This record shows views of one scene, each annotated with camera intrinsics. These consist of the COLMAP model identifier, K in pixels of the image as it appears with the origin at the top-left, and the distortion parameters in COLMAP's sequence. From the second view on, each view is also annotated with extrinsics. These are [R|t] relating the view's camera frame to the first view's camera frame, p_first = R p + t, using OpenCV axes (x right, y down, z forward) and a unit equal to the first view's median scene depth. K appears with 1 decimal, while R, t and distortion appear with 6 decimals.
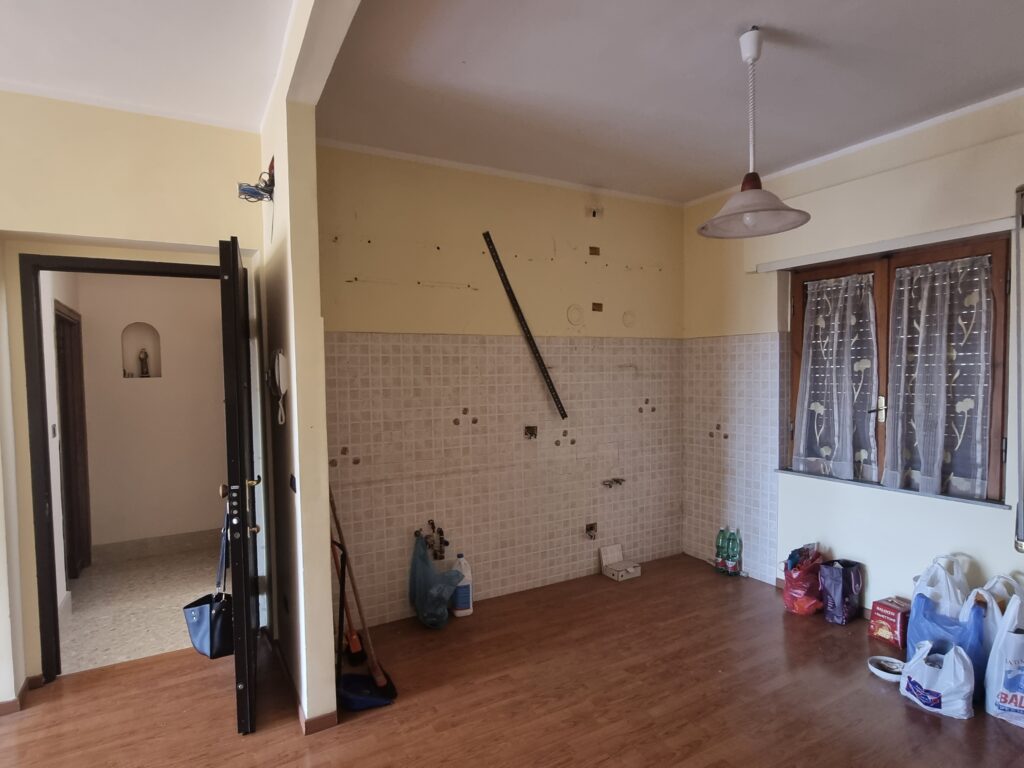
lens RADIAL K [[545.1, 0, 510.8], [0, 545.1, 395.3], [0, 0, 1]] dist [-0.015946, 0.006598]
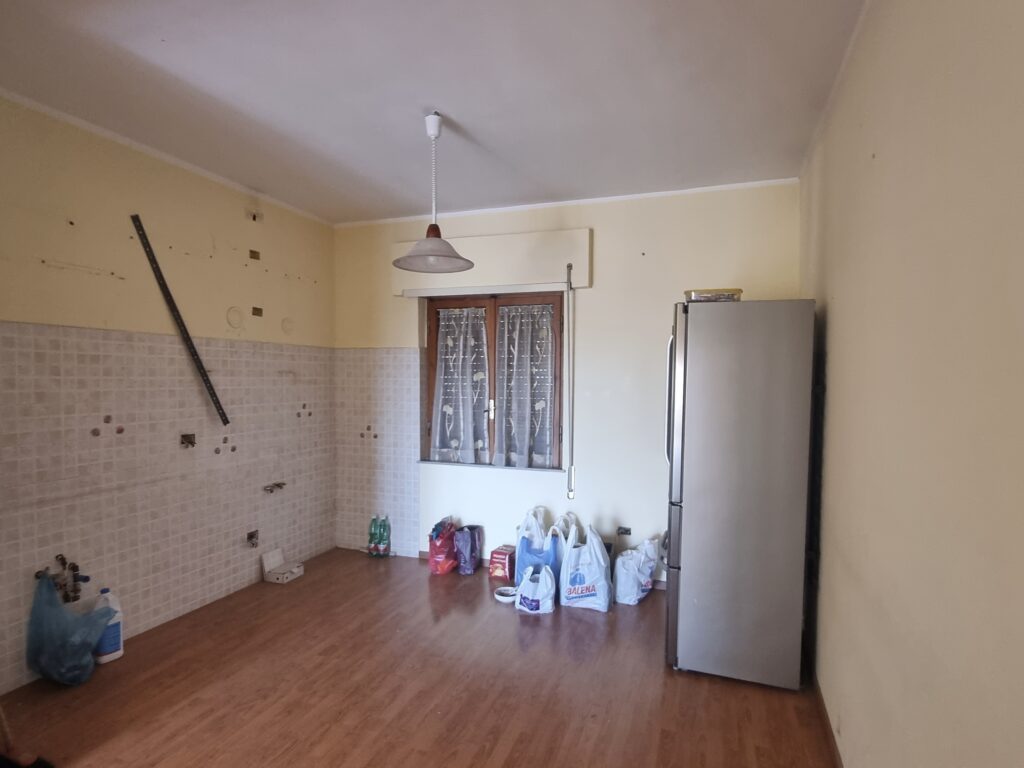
lens RADIAL K [[545.1, 0, 510.8], [0, 545.1, 395.3], [0, 0, 1]] dist [-0.015946, 0.006598]
pose [[0.749846, 0.000872, 0.661612, -0.170771], [0.009380, 0.999885, -0.011950, 0.007407], [-0.661546, 0.015167, 0.749751, -0.050193]]
